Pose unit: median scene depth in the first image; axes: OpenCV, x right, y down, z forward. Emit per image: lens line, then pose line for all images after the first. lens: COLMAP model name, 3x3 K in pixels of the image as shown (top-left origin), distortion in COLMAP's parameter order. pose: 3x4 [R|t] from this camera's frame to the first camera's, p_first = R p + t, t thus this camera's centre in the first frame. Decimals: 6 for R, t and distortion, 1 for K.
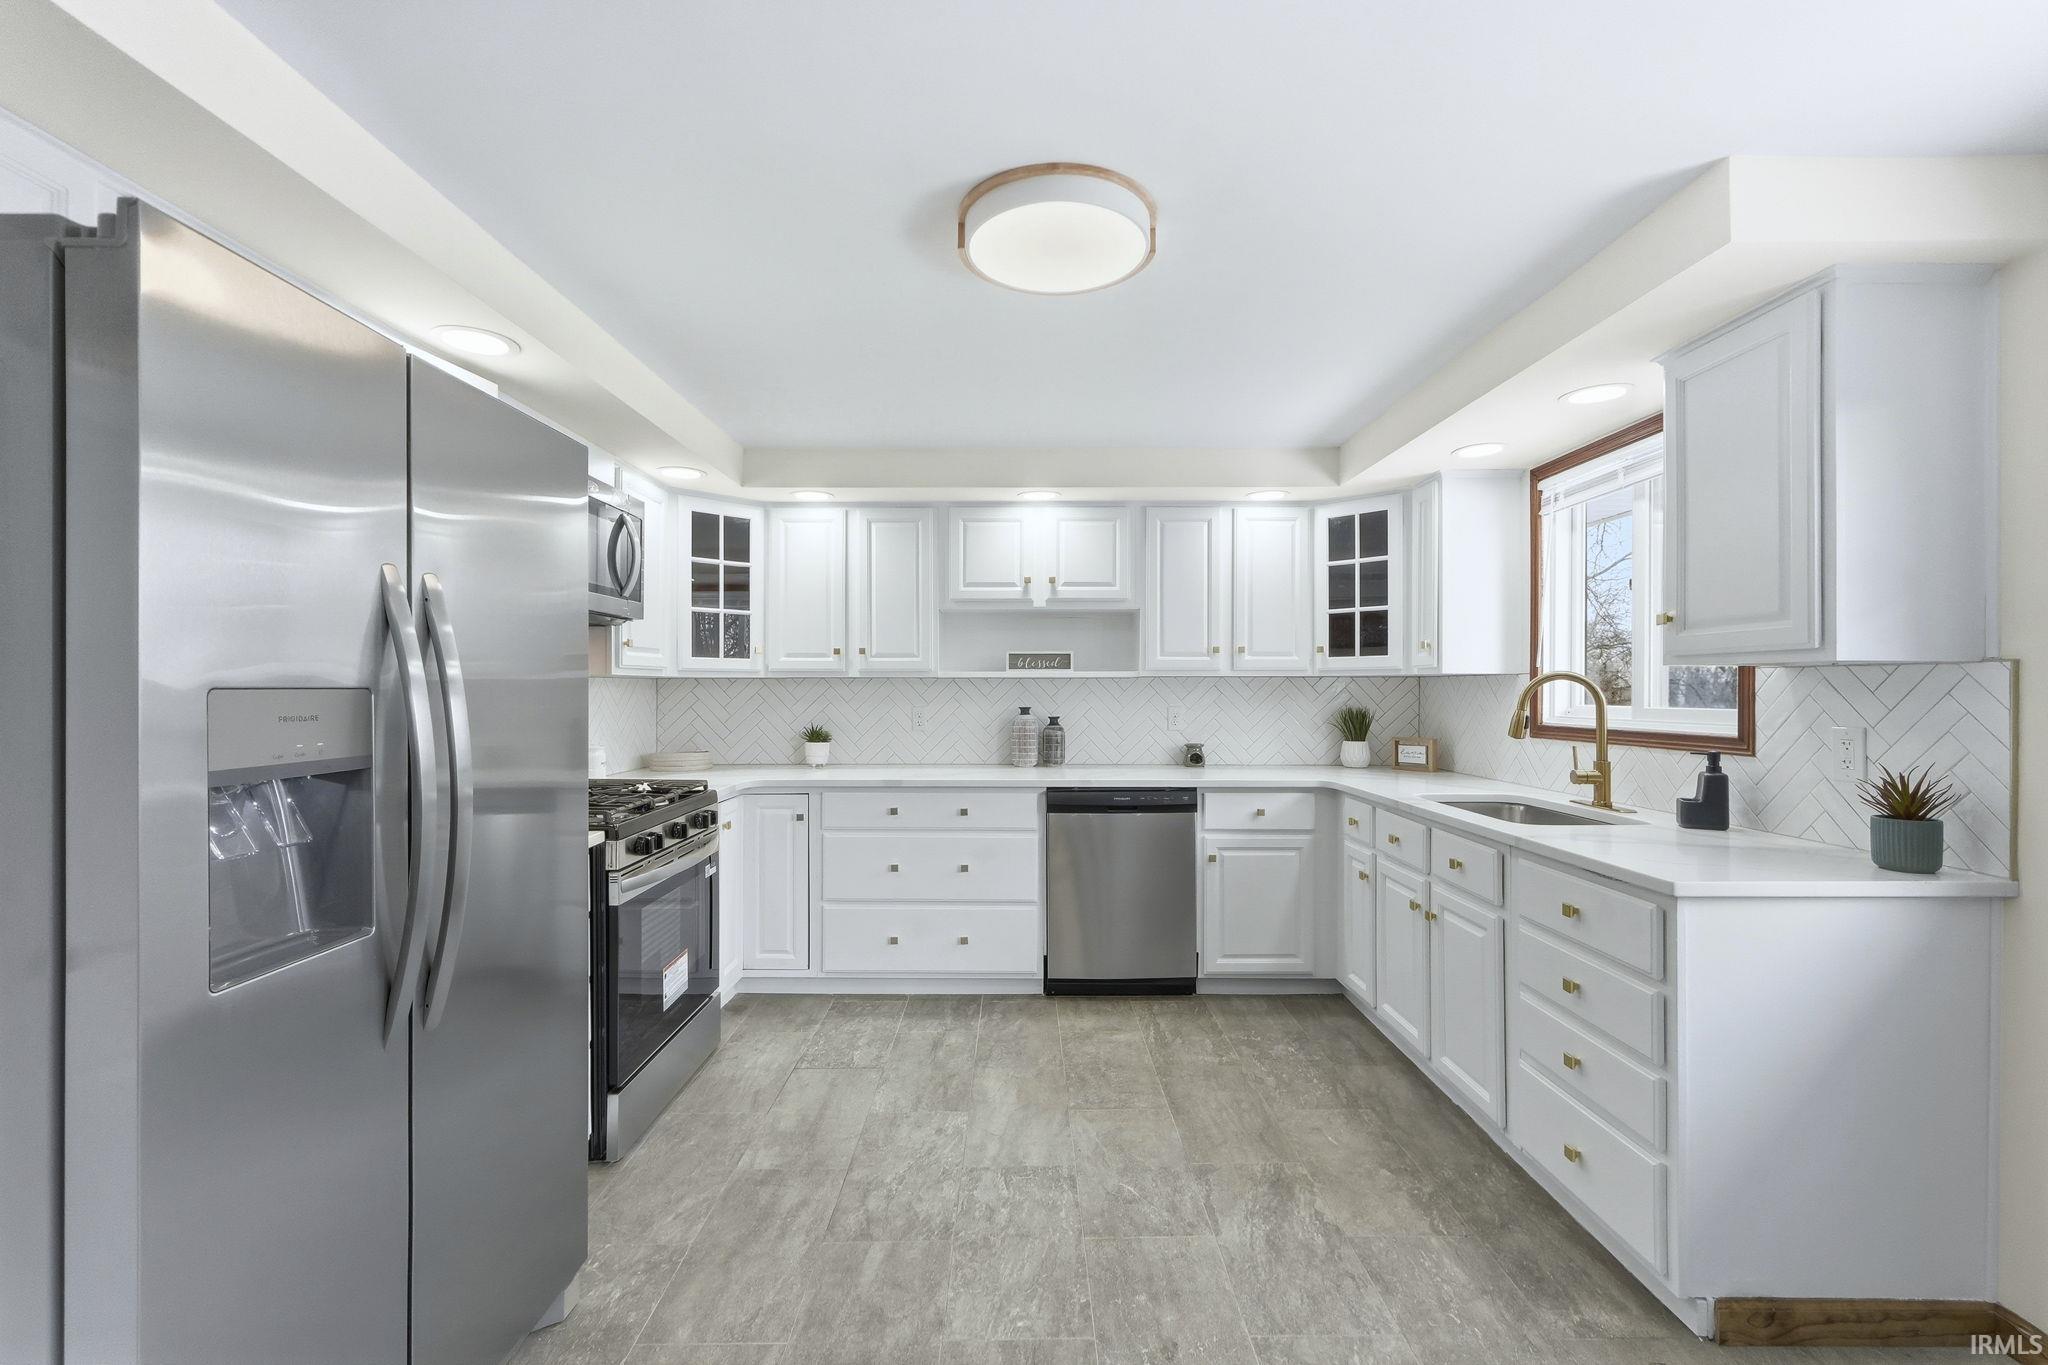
lens RADIAL K [[868.5, 0, 1024.0], [0, 868.5, 682.5], [0, 0, 1]] dist [0.001833, -0.000284]
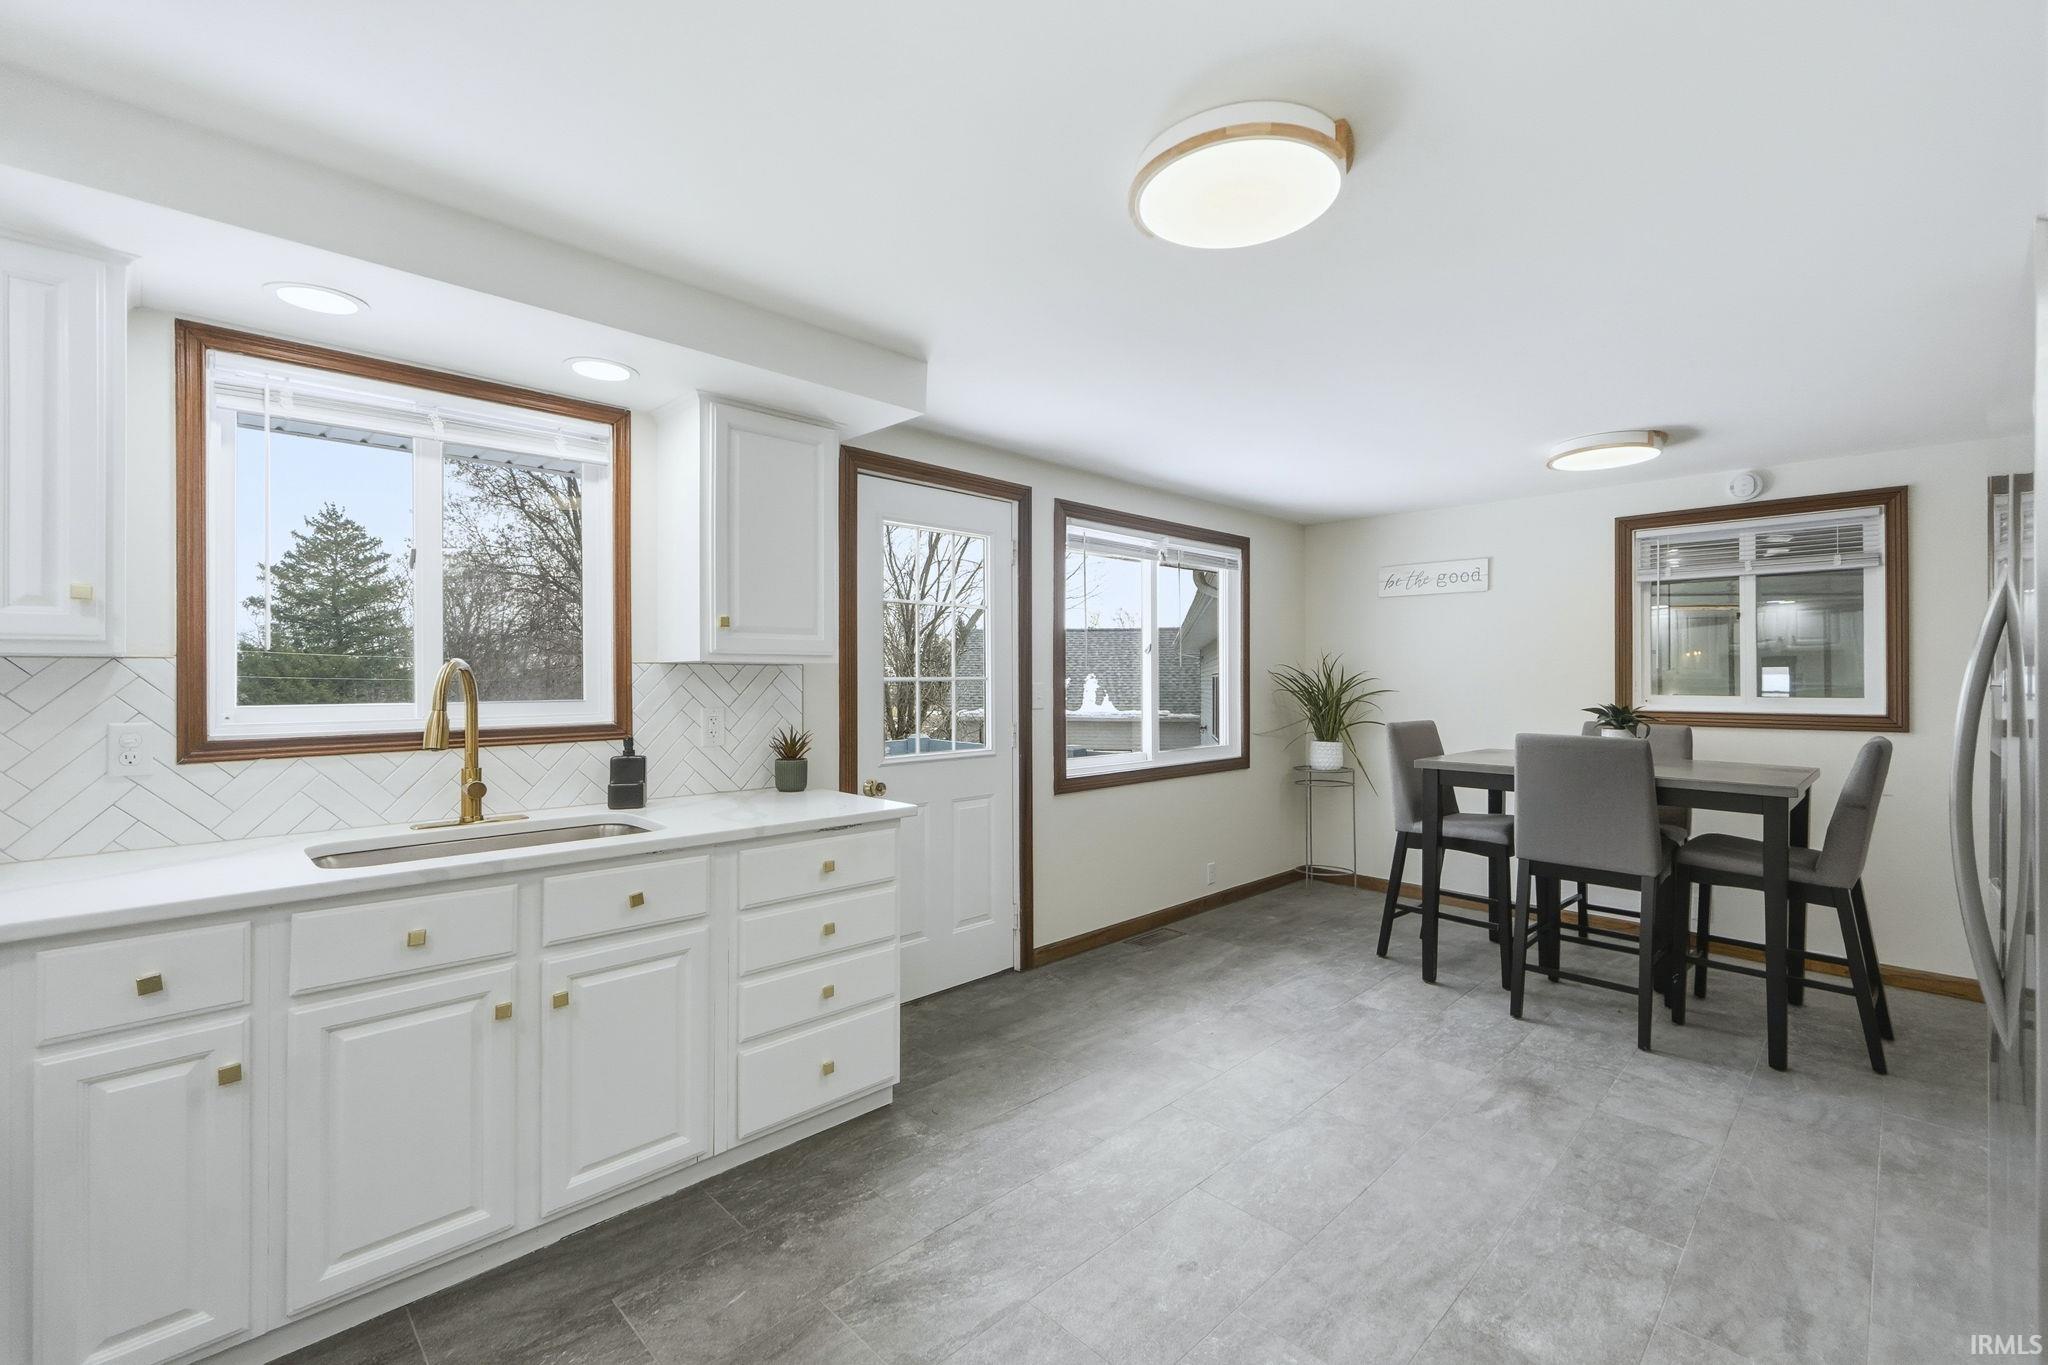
lens RADIAL K [[864.1, 0, 1027.2], [0, 864.1, 676.4], [0, 0, 1]] dist [-0.000558, 0.000661]
pose [[-0.699210, 0.000378, 0.714916, -0.259271], [-0.003735, 0.999984, -0.004182, 0.002734], [-0.714906, -0.005594, -0.699198, 1.024643]]
